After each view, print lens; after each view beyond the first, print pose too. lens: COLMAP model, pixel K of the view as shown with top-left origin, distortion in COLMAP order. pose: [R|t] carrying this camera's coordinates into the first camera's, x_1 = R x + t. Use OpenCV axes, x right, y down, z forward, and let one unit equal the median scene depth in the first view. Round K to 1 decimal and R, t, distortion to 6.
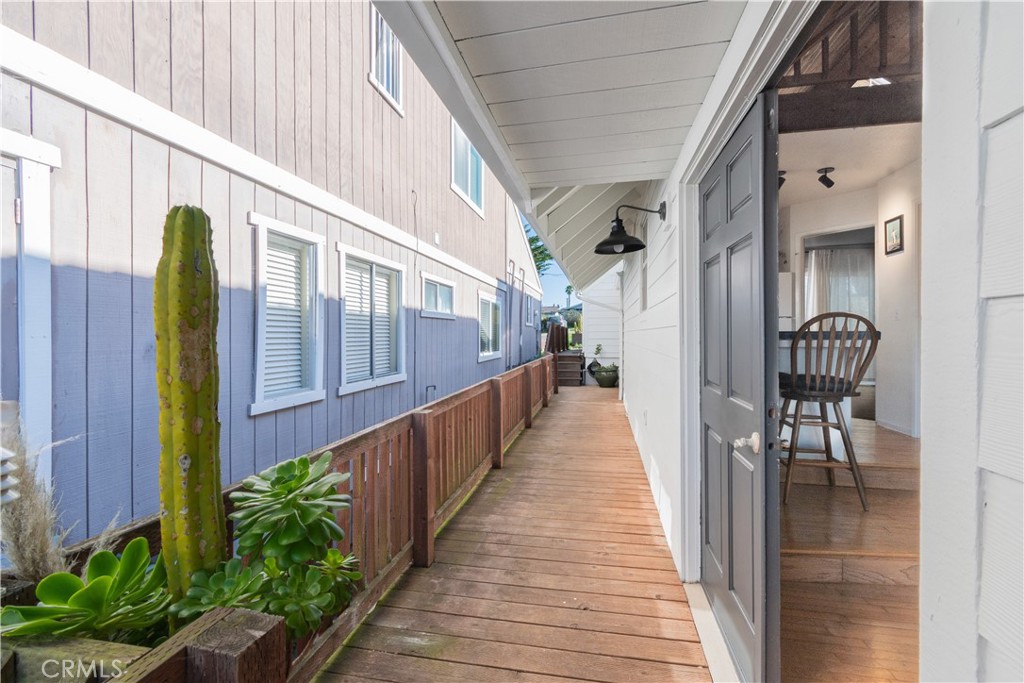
lens RADIAL K [[460.9, 0, 512.0], [0, 460.9, 341.5], [0, 0, 1]] dist [0.001233, -0.000168]
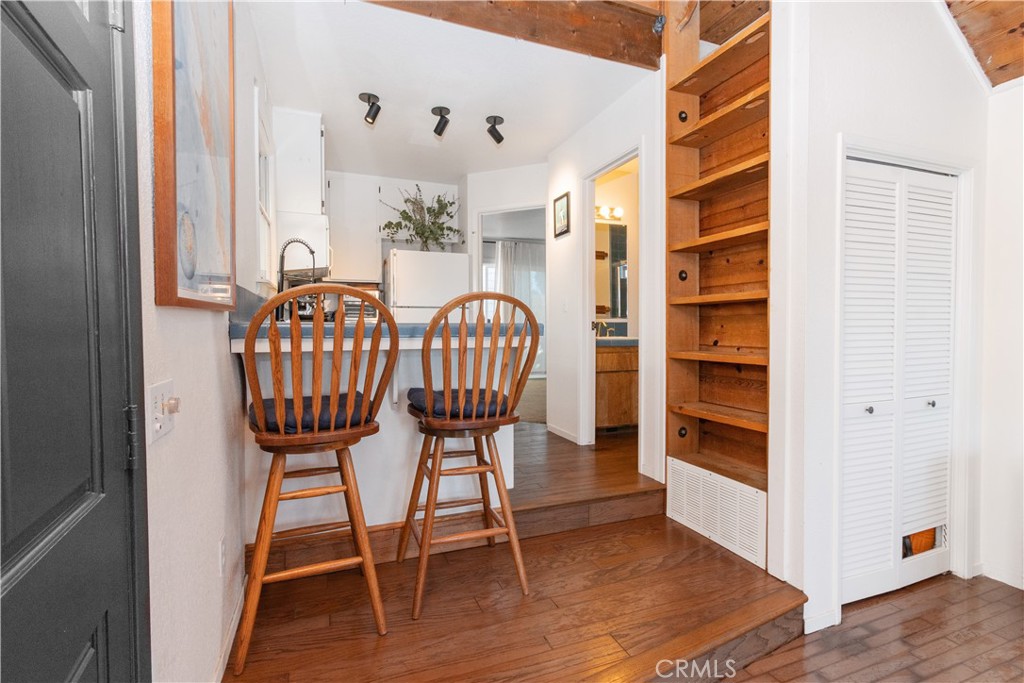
lens RADIAL K [[460.9, 0, 512.0], [0, 460.9, 341.5], [0, 0, 1]] dist [0.001233, -0.000168]
pose [[0.838748, -0.012637, 0.544373, 0.380373], [0.003196, 0.999828, 0.018287, -0.008335], [-0.544510, -0.013598, 0.838644, 0.443920]]
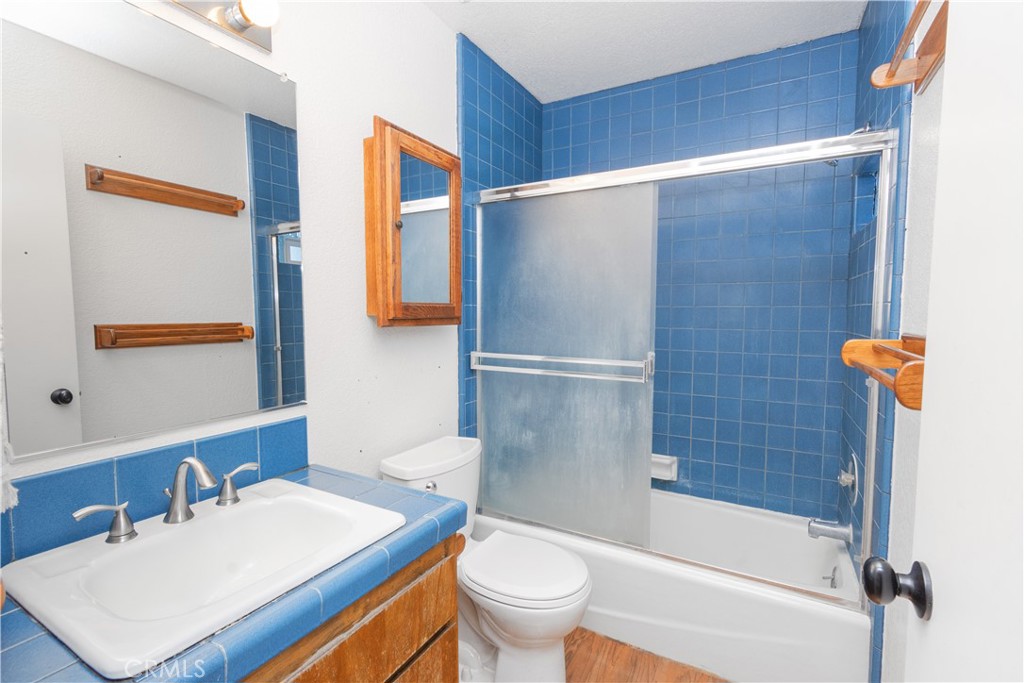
lens RADIAL K [[460.9, 0, 512.0], [0, 460.9, 341.5], [0, 0, 1]] dist [0.001233, -0.000168]
pose [[0.298538, -0.055487, 0.952783, 0.830457], [0.000439, 0.998316, 0.058001, -0.091382], [-0.954398, -0.016897, 0.298060, 0.874000]]
